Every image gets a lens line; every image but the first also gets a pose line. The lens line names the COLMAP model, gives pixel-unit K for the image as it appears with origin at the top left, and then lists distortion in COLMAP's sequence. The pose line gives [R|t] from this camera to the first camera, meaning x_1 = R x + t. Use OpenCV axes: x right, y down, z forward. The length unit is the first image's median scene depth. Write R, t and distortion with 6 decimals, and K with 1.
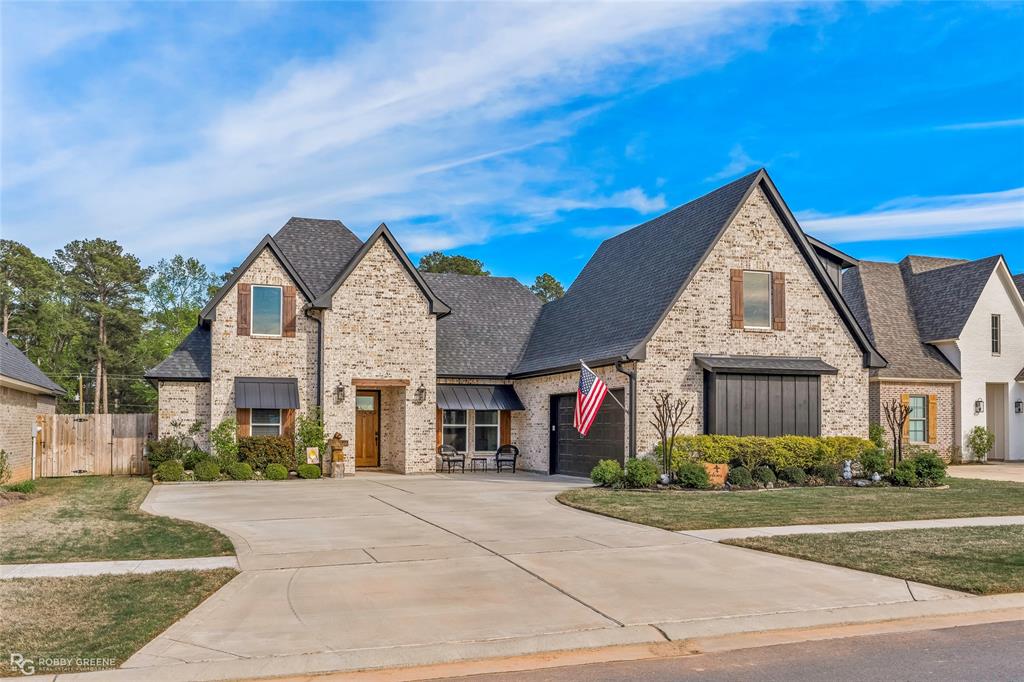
lens RADIAL K [[897.1, 0, 503.7], [0, 897.1, 382.8], [0, 0, 1]] dist [0.007468, 0.011223]
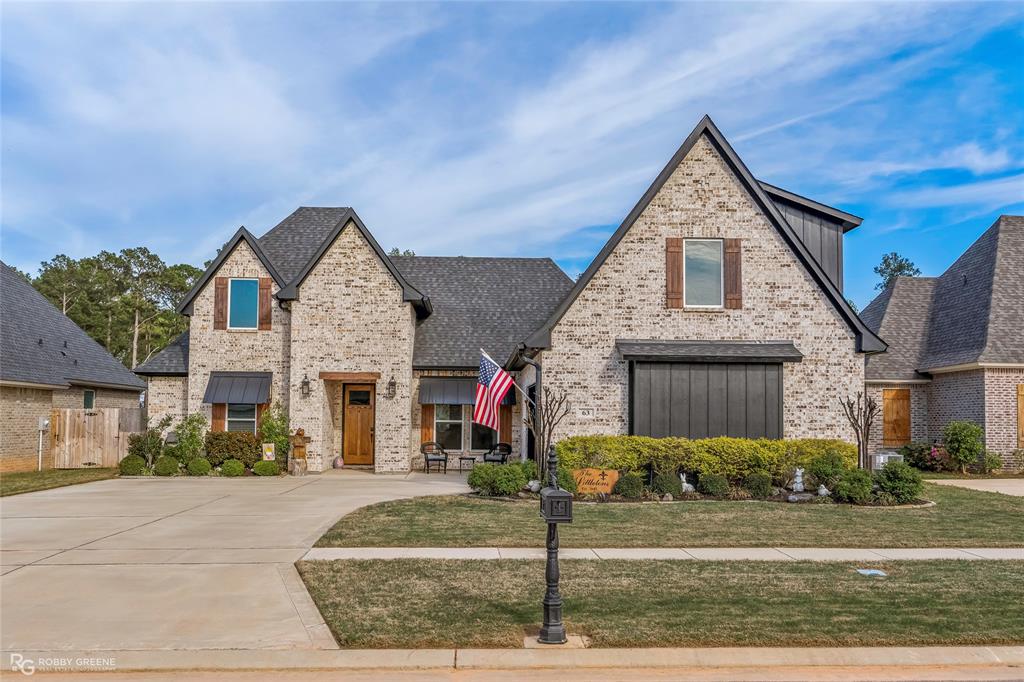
lens RADIAL K [[955.2, 0, 514.1], [0, 955.2, 346.6], [0, 0, 1]] dist [0.009673, 0.000000]
pose [[0.953473, -0.017584, -0.300964, 0.328983], [0.009237, 0.999533, -0.029136, 0.000003], [0.301336, 0.025000, 0.953190, 0.089939]]
